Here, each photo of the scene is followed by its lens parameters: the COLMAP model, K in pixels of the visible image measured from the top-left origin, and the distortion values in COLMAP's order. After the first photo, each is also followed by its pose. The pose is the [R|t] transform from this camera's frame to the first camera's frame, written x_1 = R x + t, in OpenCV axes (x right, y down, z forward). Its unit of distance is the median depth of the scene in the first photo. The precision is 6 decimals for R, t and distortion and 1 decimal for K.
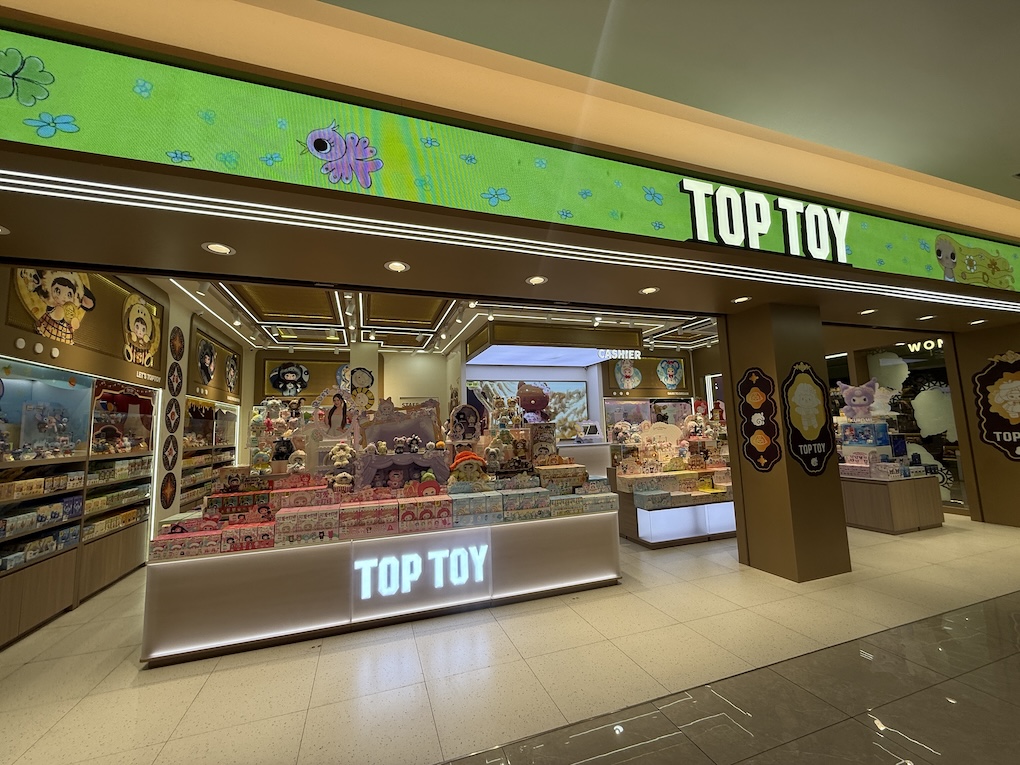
lens RADIAL K [[405.3, 0, 506.7], [0, 405.3, 382.7], [0, 0, 1]] dist [-0.002199, 0.000413]
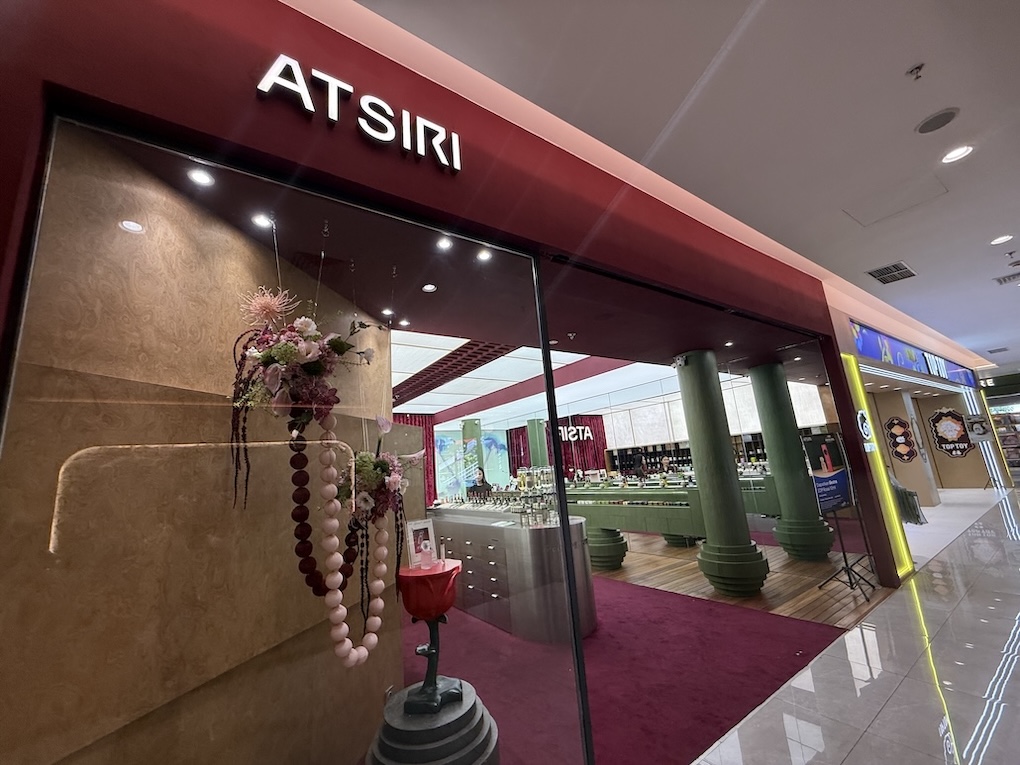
lens RADIAL K [[405.3, 0, 507.4], [0, 405.3, 385.0], [0, 0, 1]] dist [-0.002199, 0.000413]
pose [[0.961613, 0.010662, 0.274202, -2.125694], [0.018011, 0.994638, -0.101838, -0.023510], [-0.273817, 0.102867, 0.956265, -0.605432]]
